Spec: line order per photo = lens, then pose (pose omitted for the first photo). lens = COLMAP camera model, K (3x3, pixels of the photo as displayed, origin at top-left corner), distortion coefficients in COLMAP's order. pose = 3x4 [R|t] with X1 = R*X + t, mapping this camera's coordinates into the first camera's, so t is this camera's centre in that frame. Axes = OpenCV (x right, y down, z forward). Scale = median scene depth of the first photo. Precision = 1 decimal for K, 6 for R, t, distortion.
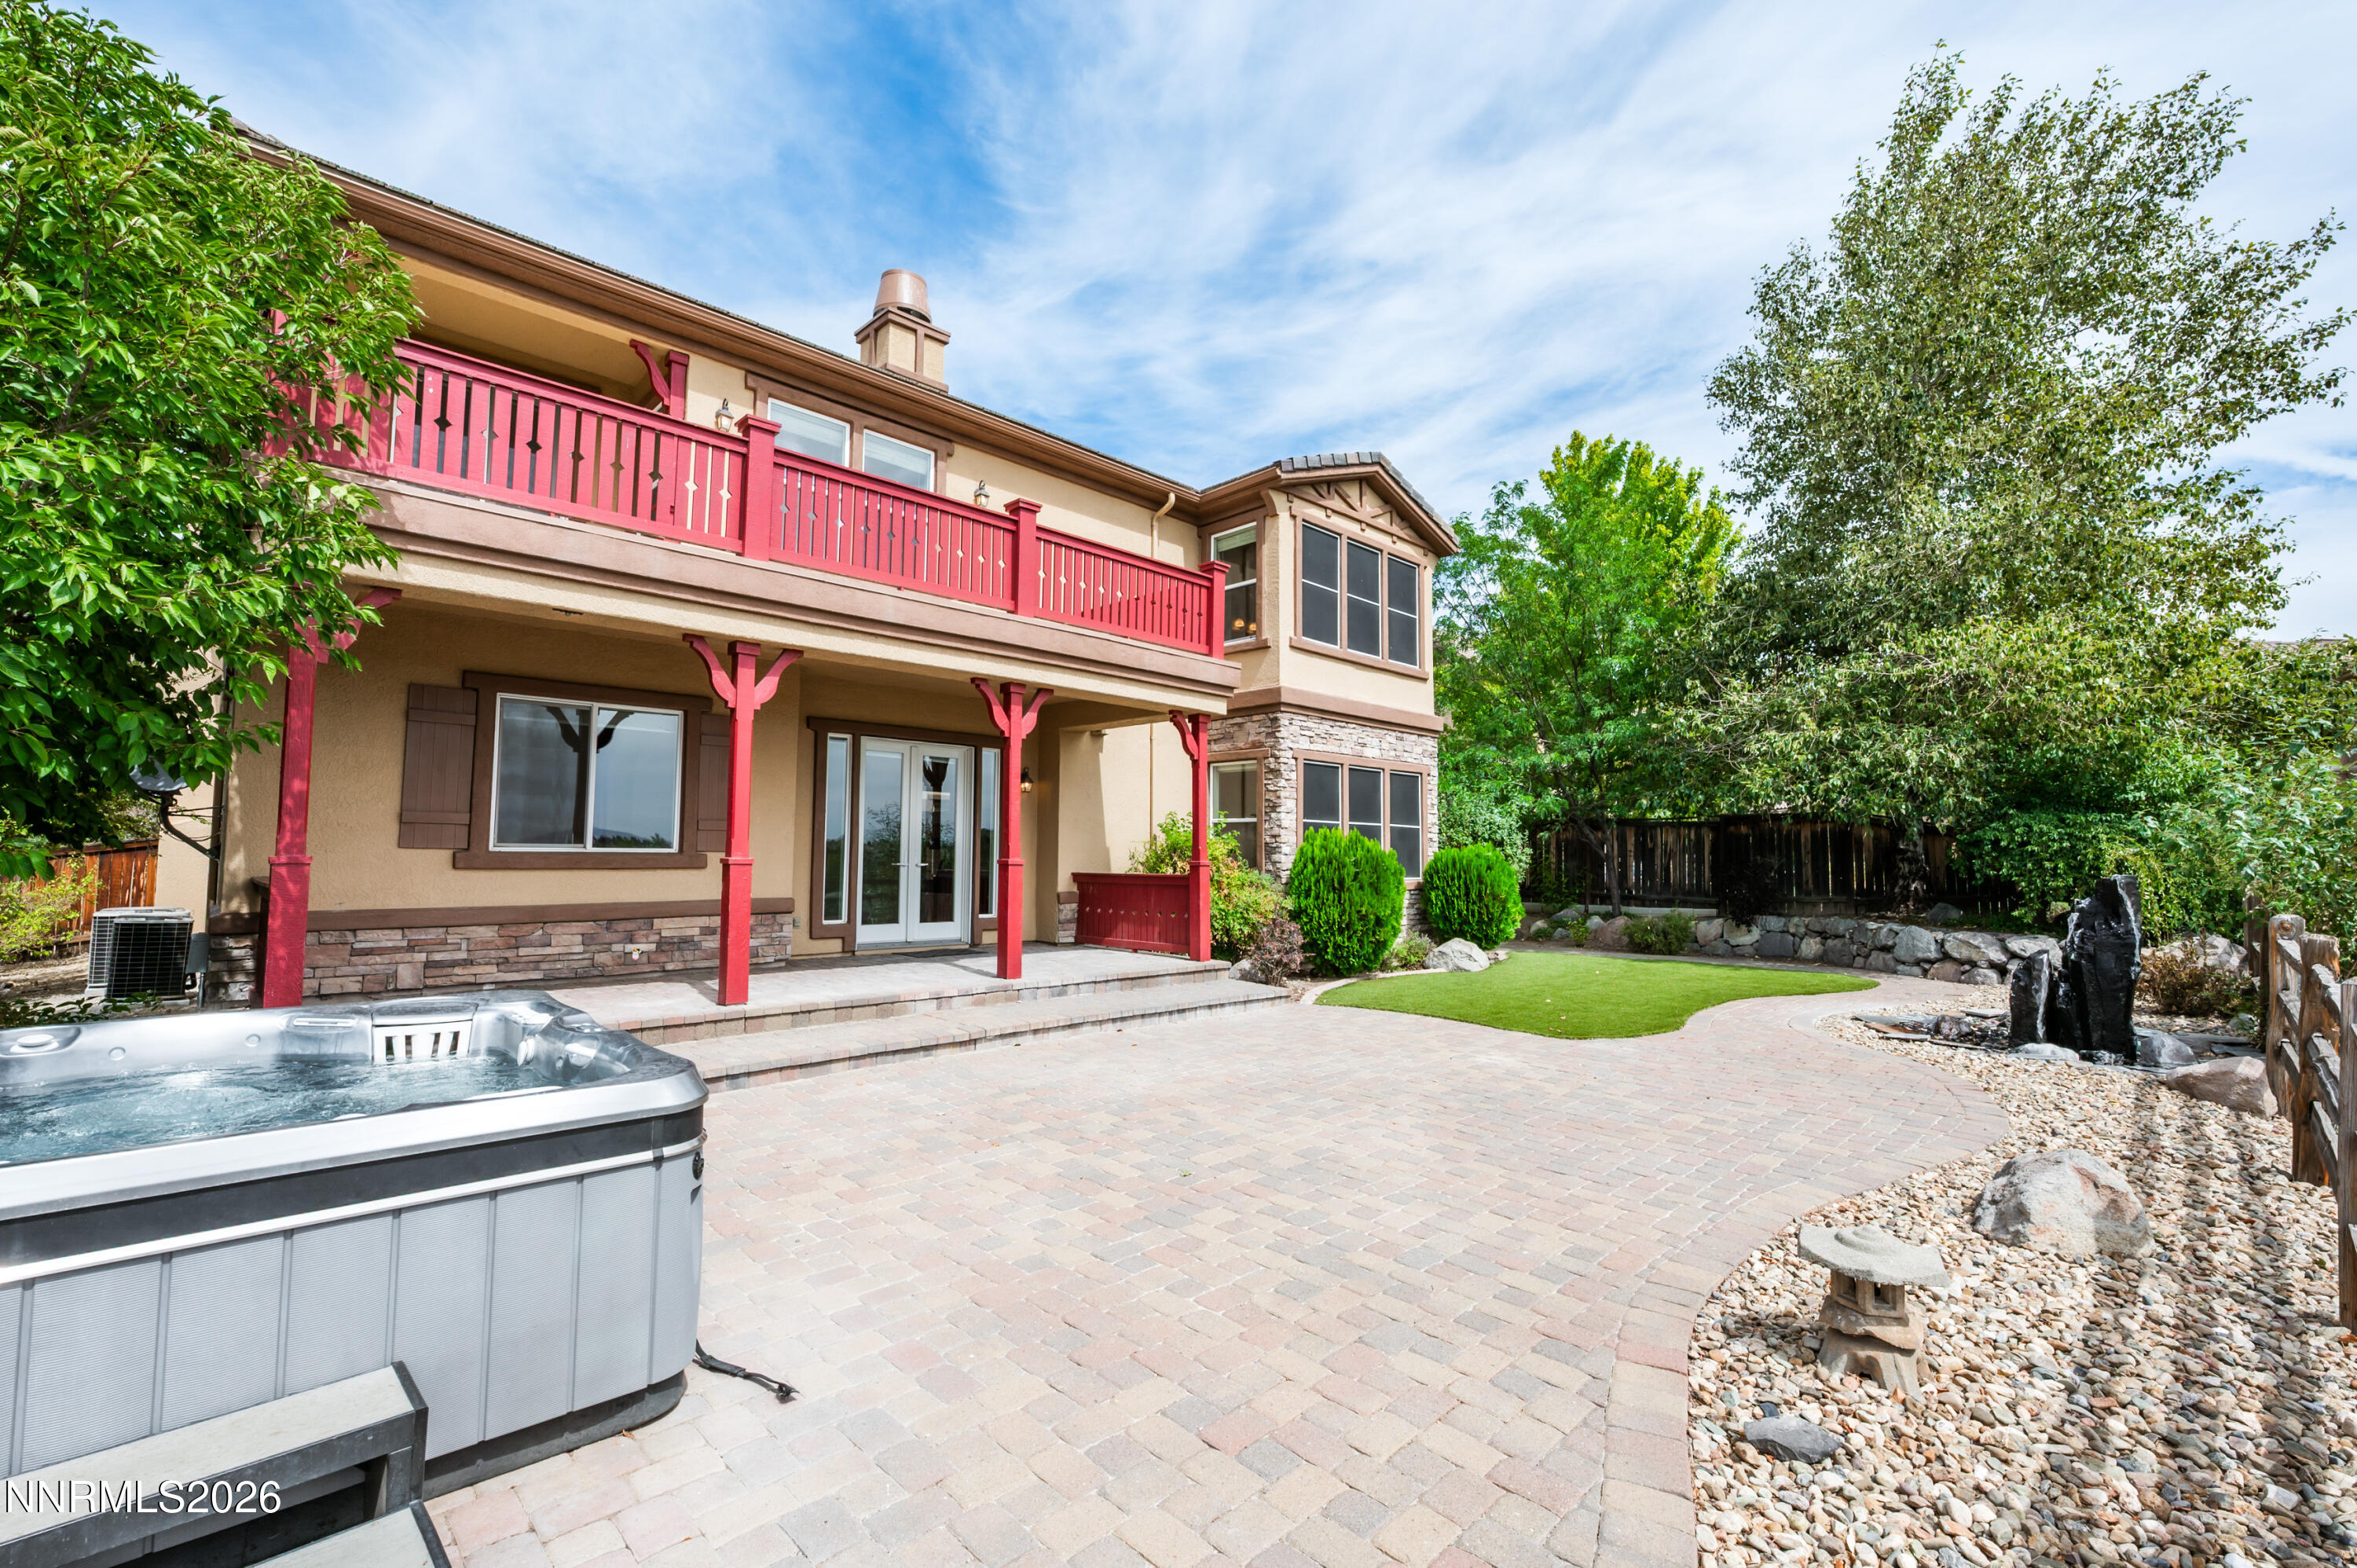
lens RADIAL K [[986.0, 0, 1178.5], [0, 986.0, 784.0], [0, 0, 1]] dist [-0.000757, -0.000041]
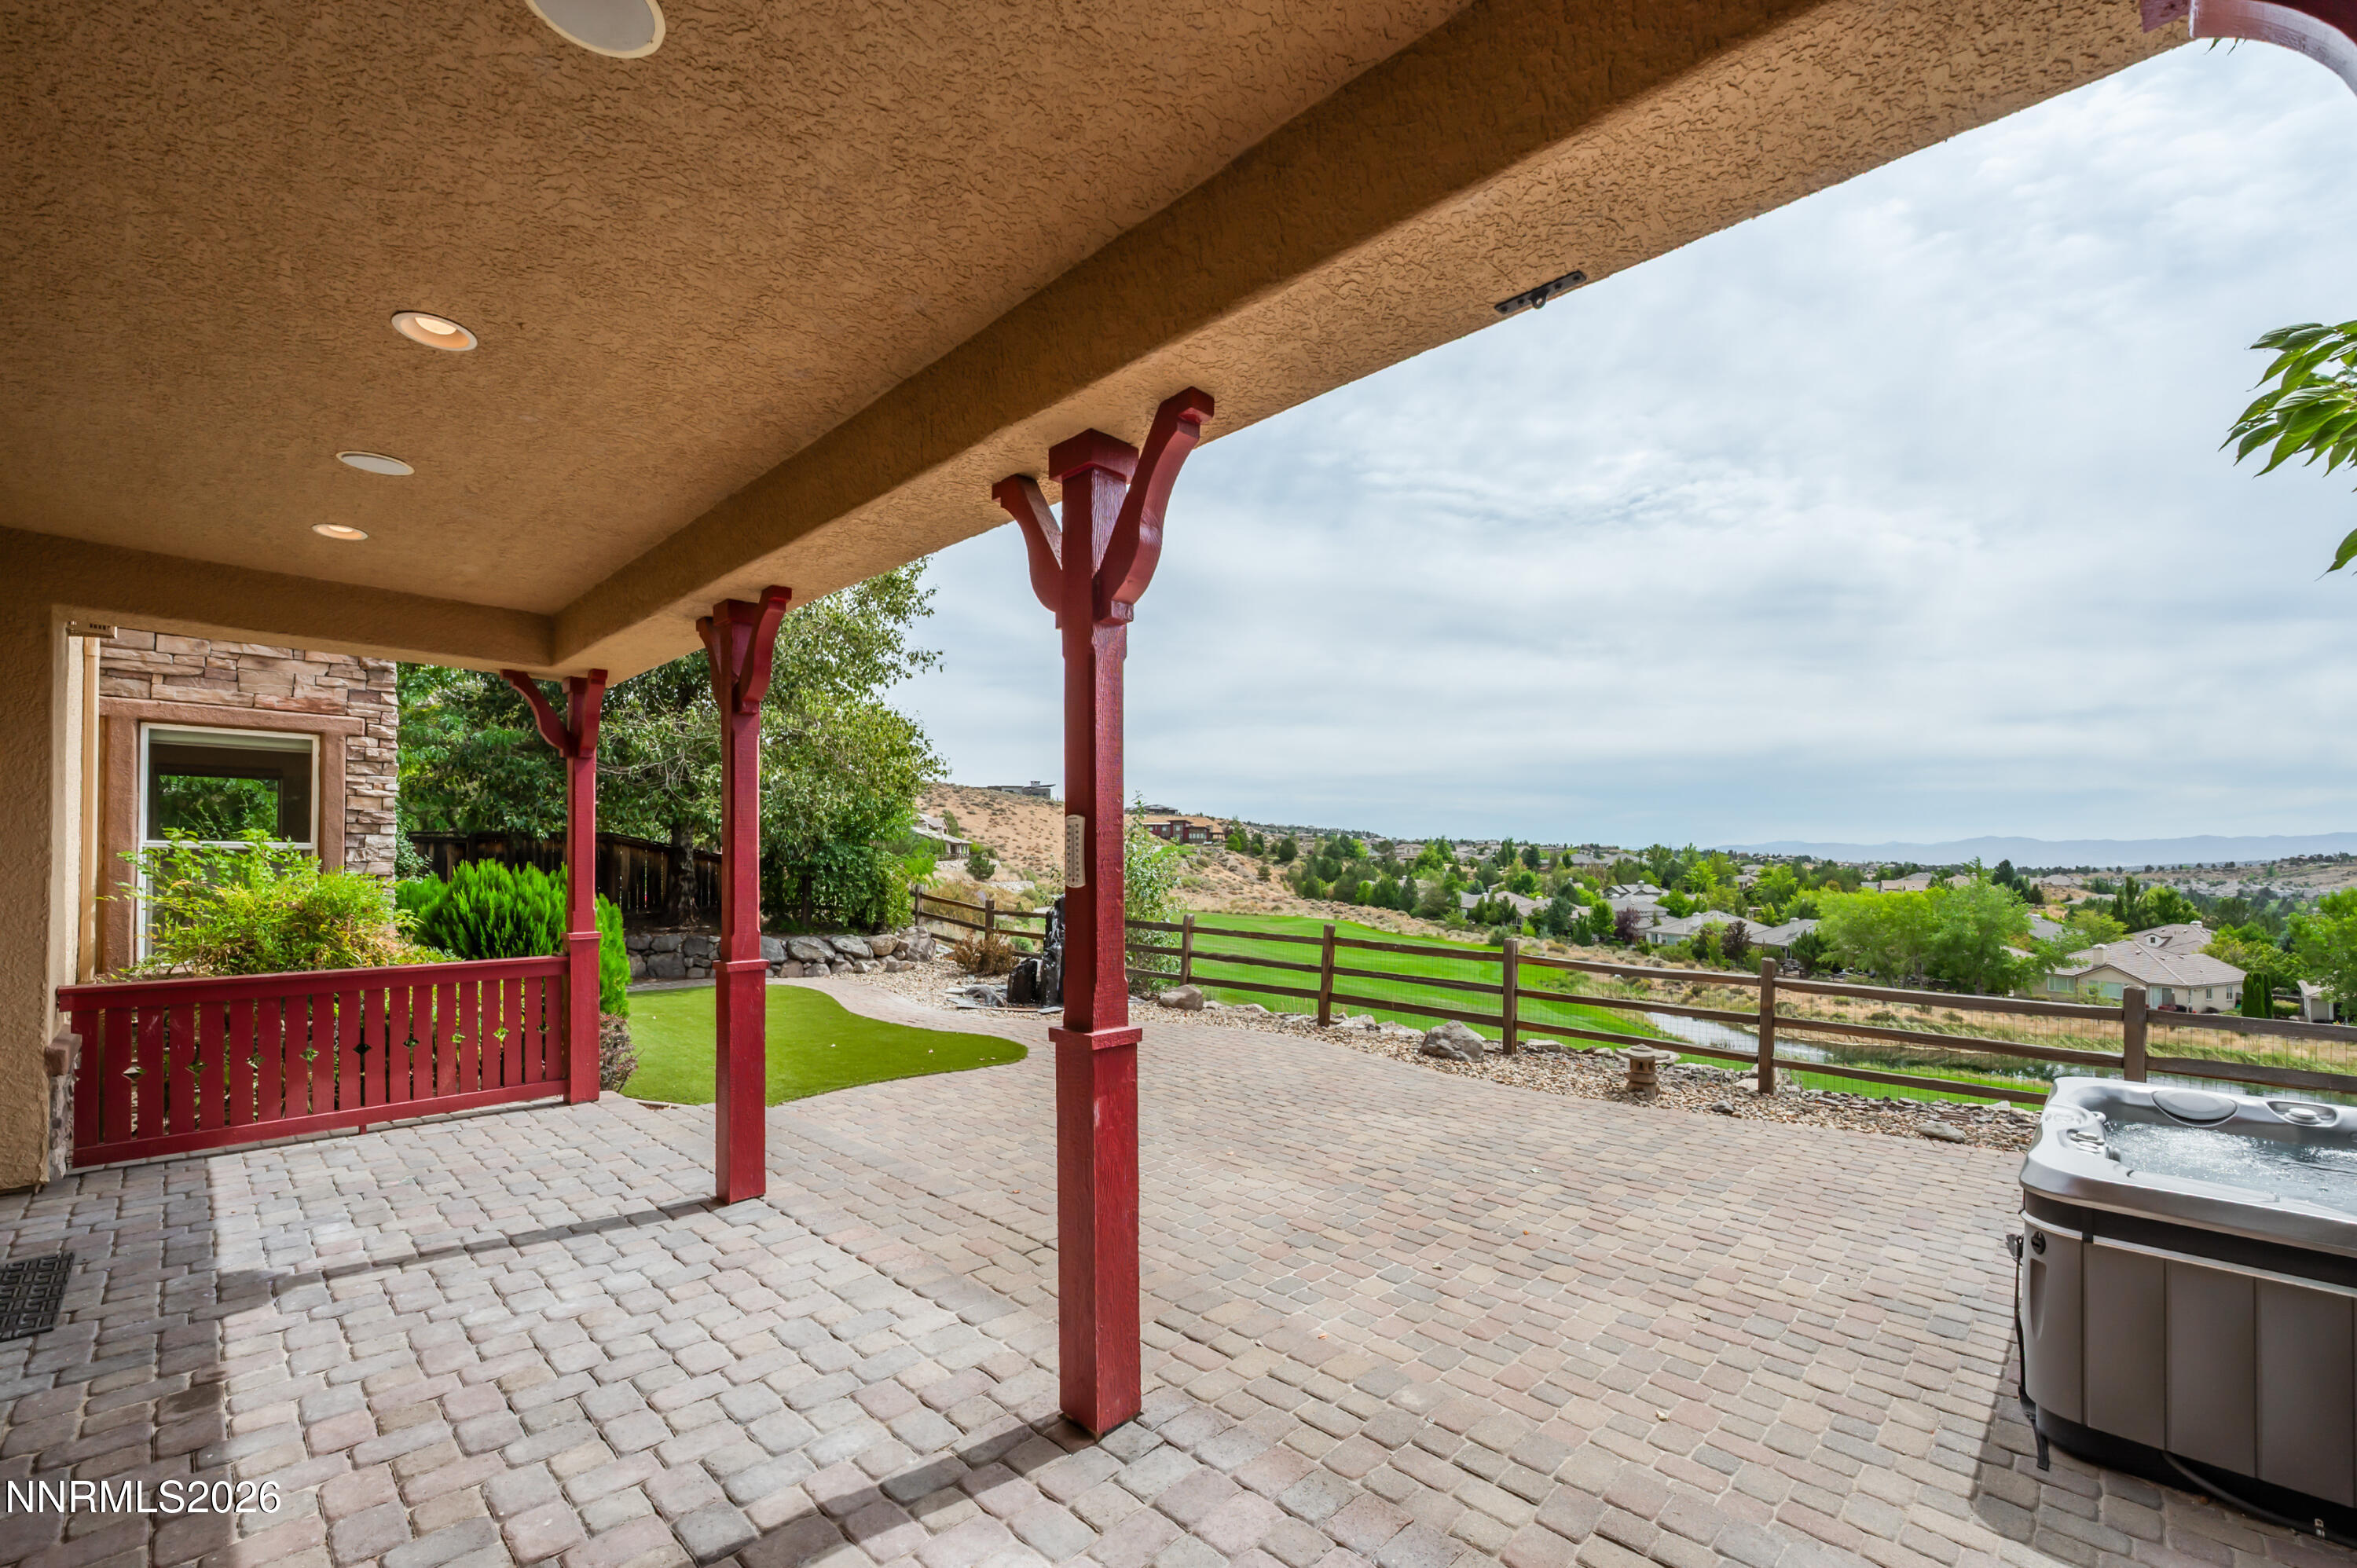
lens RADIAL K [[963.5, 0, 1171.4], [0, 963.5, 840.5], [0, 0, 1]] dist [0.000368, 0.000094]
pose [[-0.011979, 0.009256, 0.999885, -0.473426], [-0.076852, 0.996991, -0.010150, 0.001604], [-0.996971, -0.076965, -0.011232, 0.567580]]
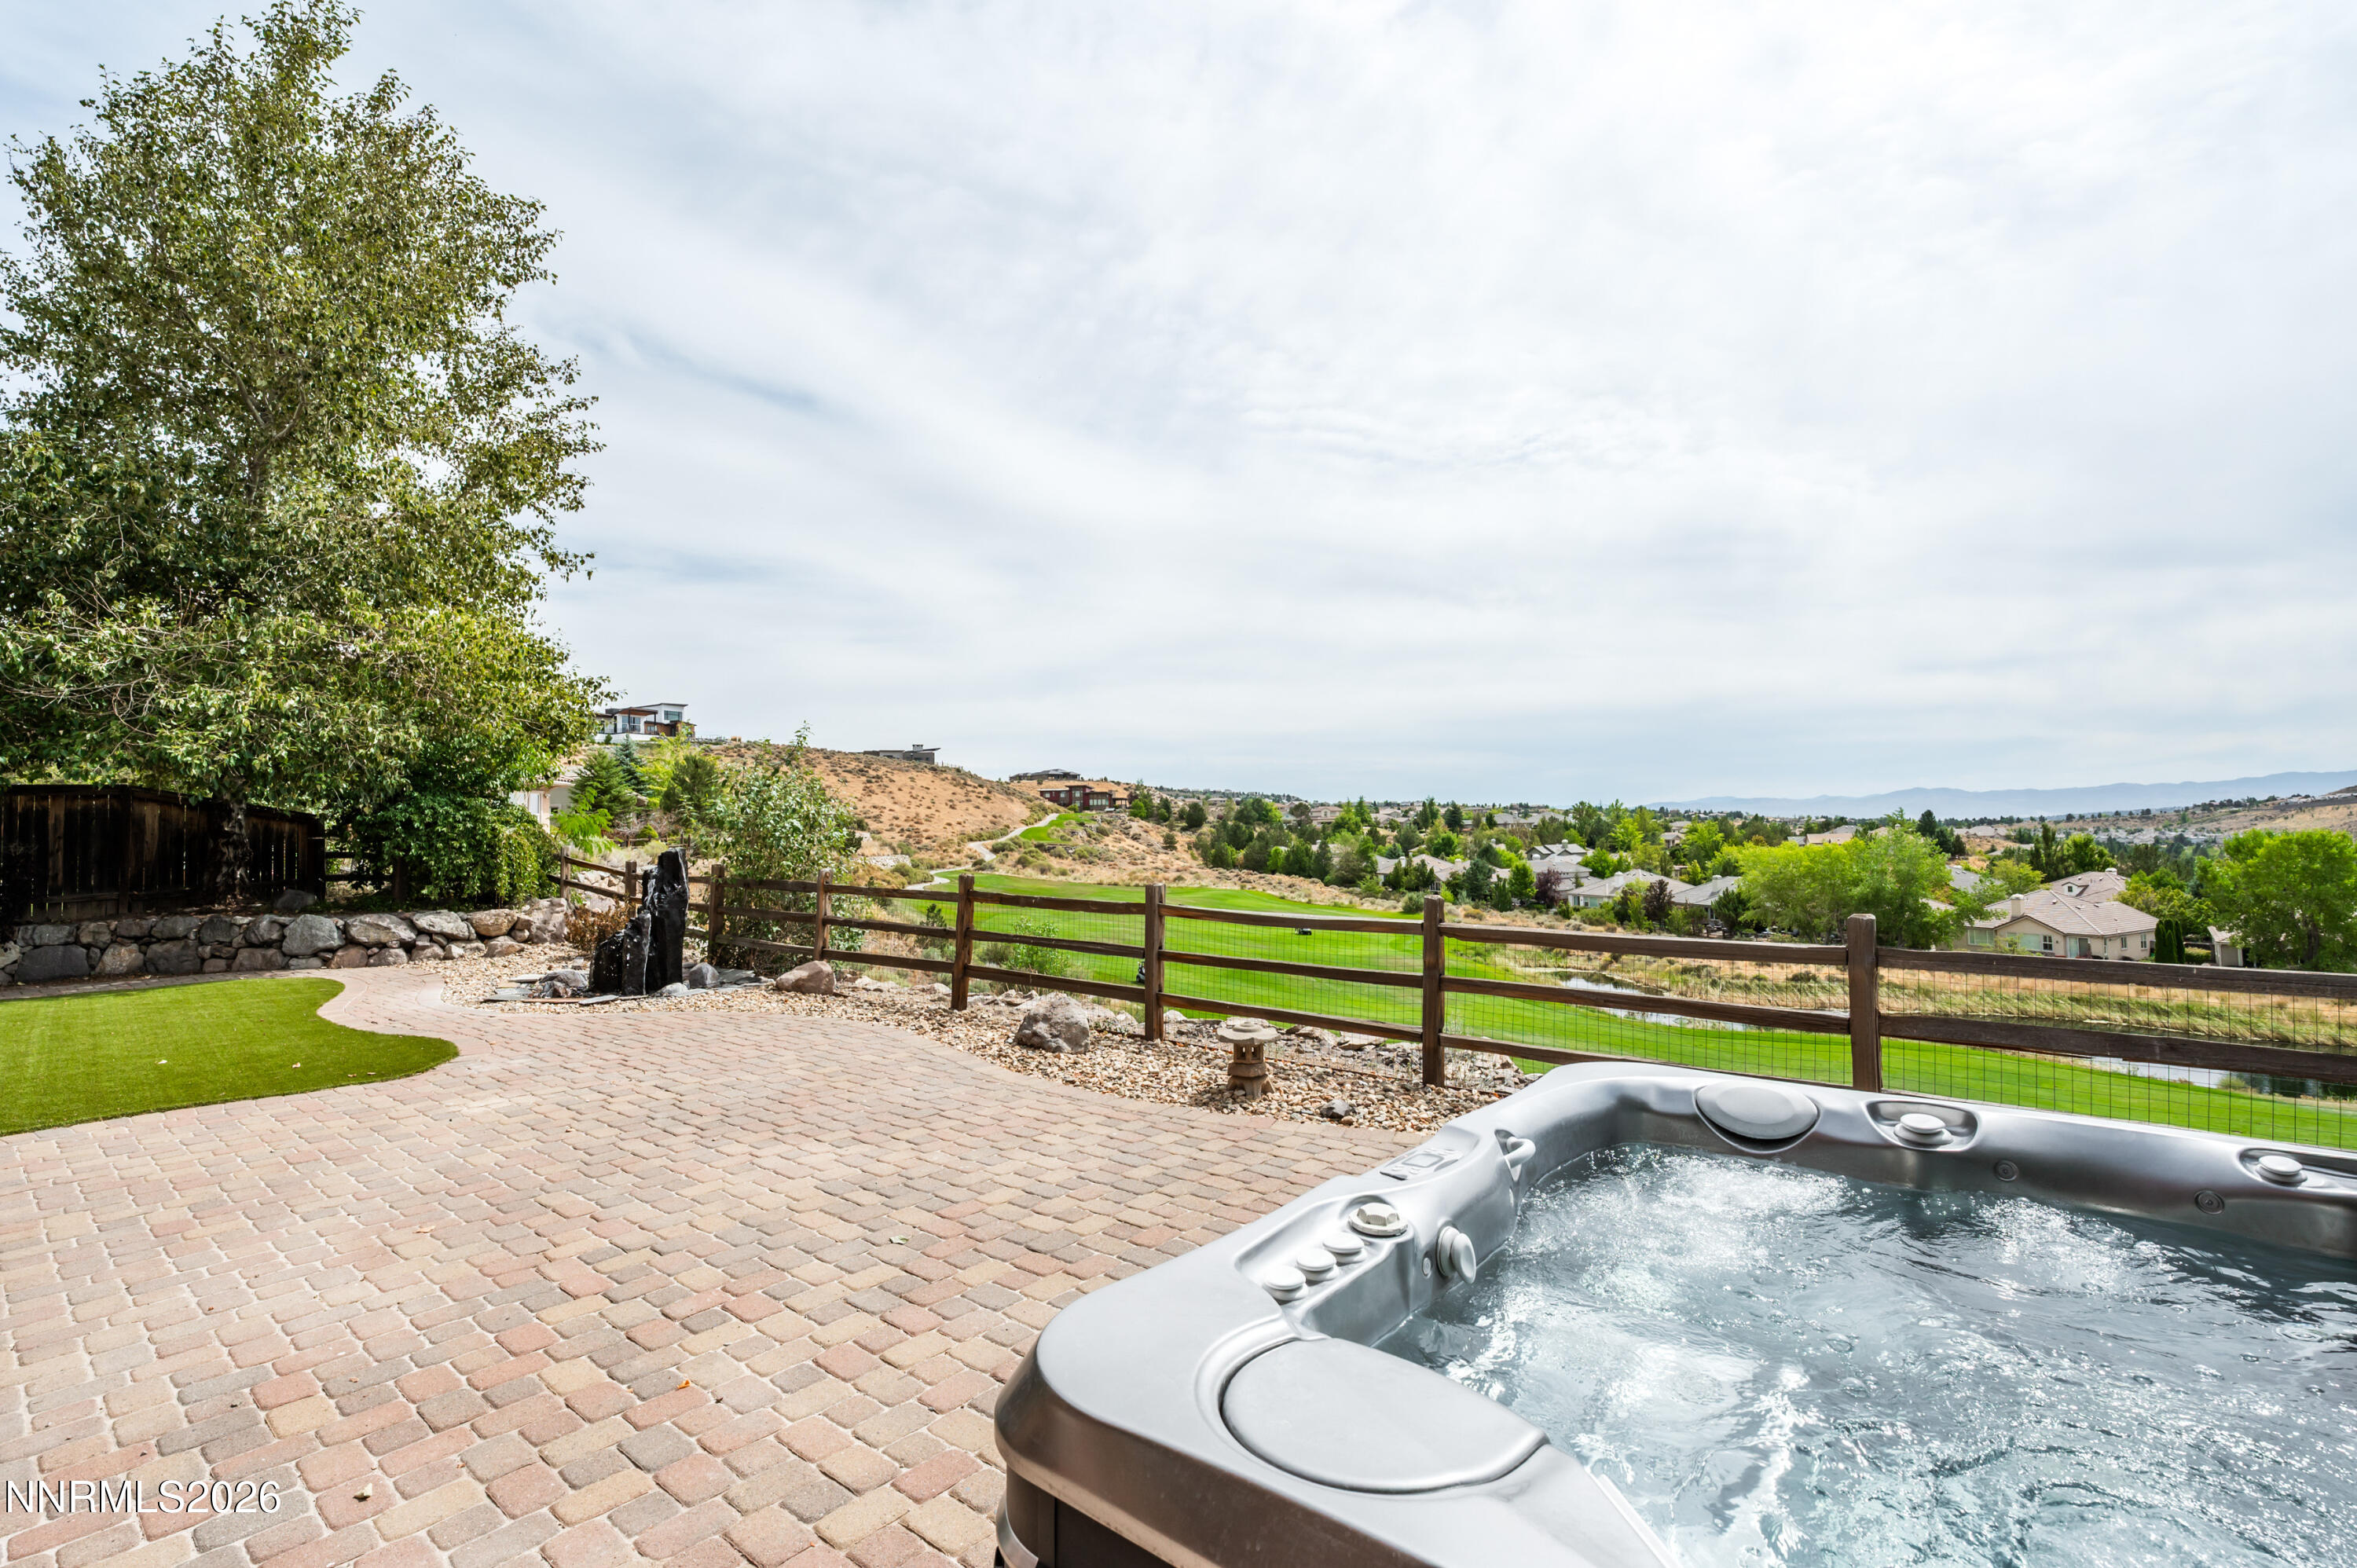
lens RADIAL K [[1046.6, 0, 1157.2], [0, 1046.6, 781.0], [0, 0, 1]] dist [0.000101, 0.000065]
pose [[-0.086080, 0.036007, 0.995637, -0.323973], [-0.056925, 0.997536, -0.040997, 0.015932], [-0.994661, -0.060205, -0.083818, 0.326210]]
